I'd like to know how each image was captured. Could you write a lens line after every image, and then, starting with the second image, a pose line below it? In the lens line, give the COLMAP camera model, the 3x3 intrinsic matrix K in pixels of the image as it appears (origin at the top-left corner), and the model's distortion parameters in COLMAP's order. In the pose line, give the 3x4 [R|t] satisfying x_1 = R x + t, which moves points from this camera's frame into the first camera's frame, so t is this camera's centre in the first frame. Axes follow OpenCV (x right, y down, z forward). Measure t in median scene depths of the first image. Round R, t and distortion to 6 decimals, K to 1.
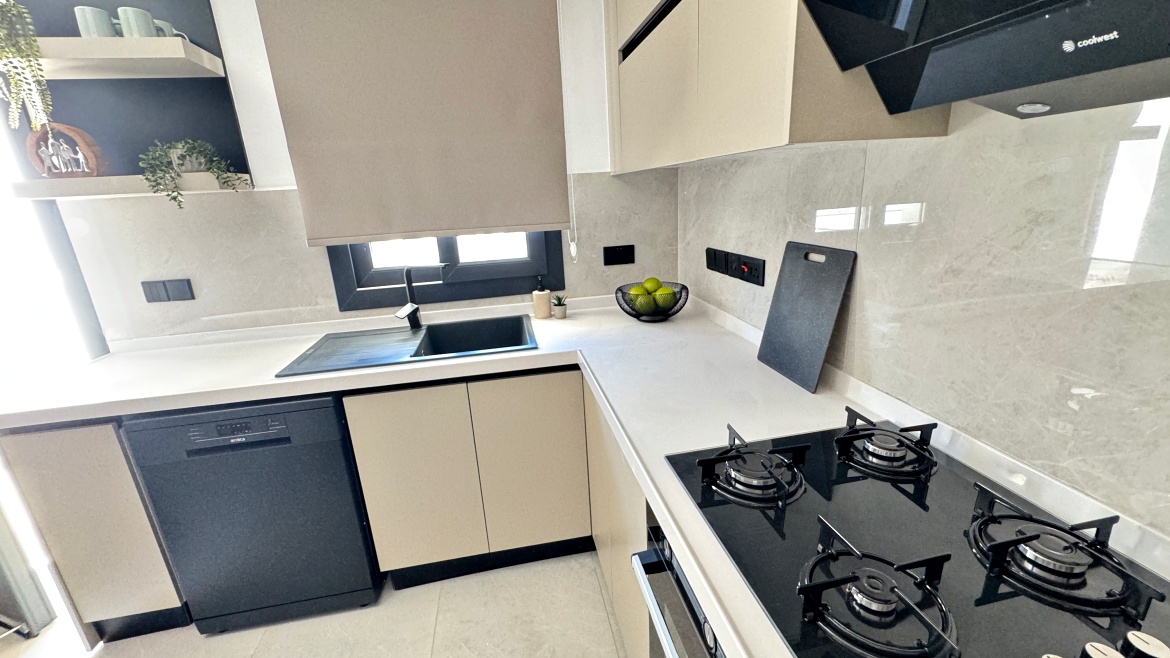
lens RADIAL K [[461.5, 0, 589.8], [0, 461.5, 322.7], [0, 0, 1]] dist [0.000794, 0.000790]
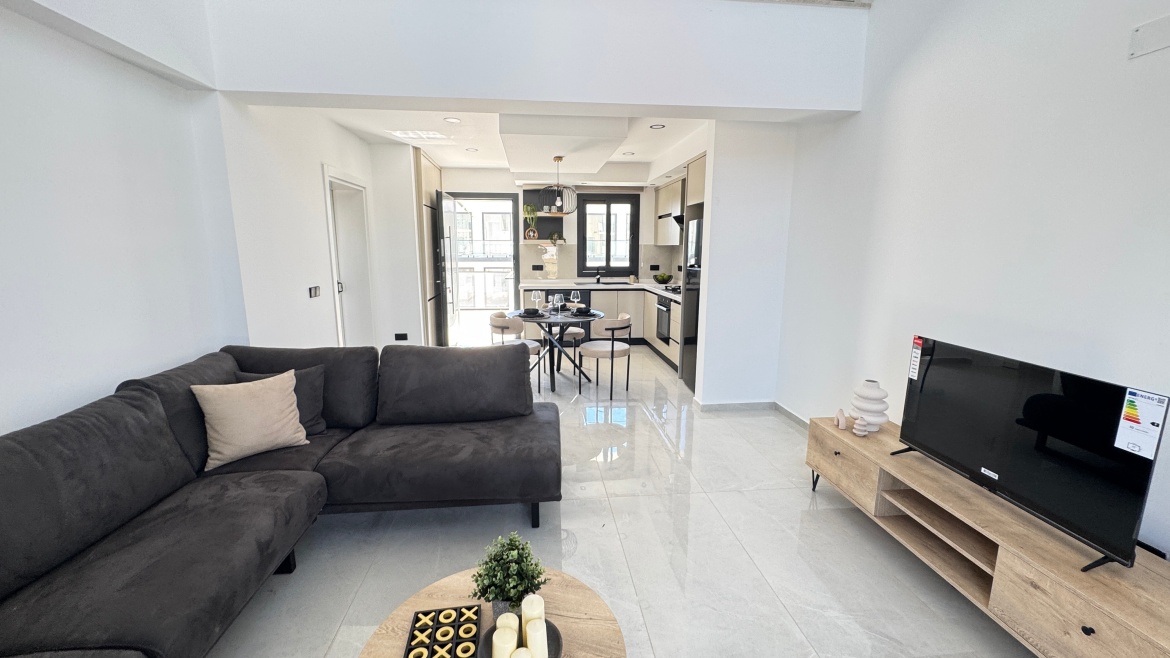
lens RADIAL K [[461.5, 0, 578.9], [0, 461.5, 332.3], [0, 0, 1]] dist [0.000794, 0.000790]
pose [[0.994827, 0.073013, -0.070626, -0.255002], [-0.079163, 0.992917, -0.088597, 0.786437], [0.063657, 0.093729, 0.993561, -2.785611]]
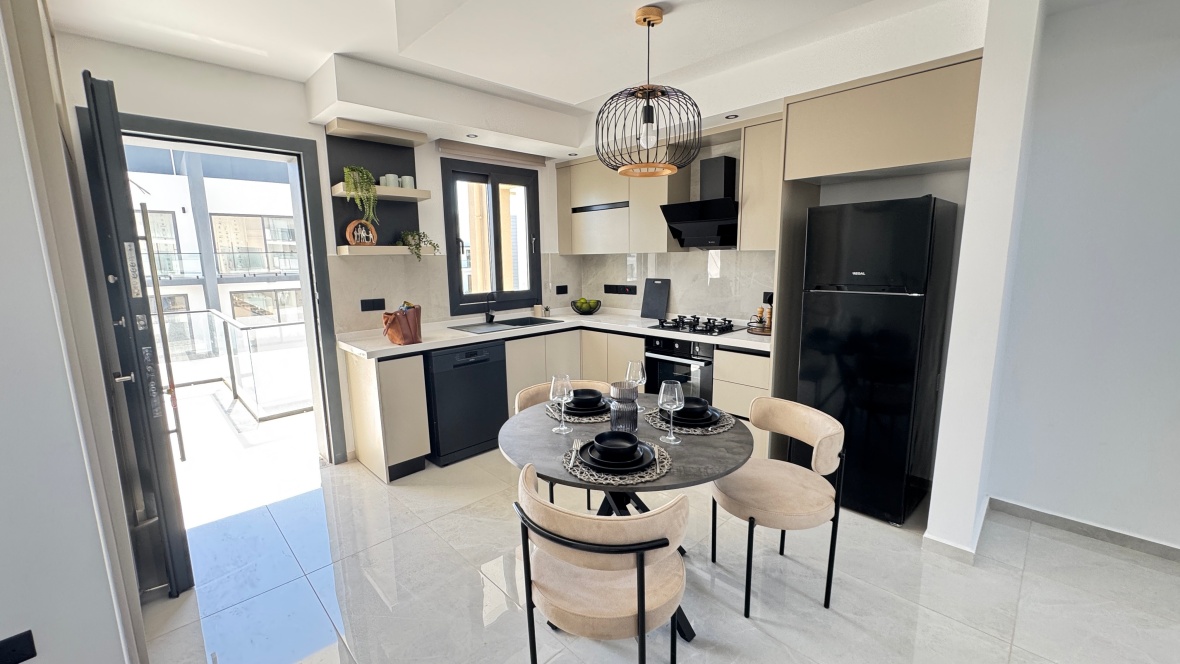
lens RADIAL K [[465.4, 0, 581.6], [0, 465.4, 330.6], [0, 0, 1]] dist [0.000794, 0.000790]
pose [[0.830260, -0.045286, 0.555534, -1.262500], [0.122573, 0.987129, -0.102721, 0.328773], [-0.543732, 0.153379, 0.825125, -0.985553]]
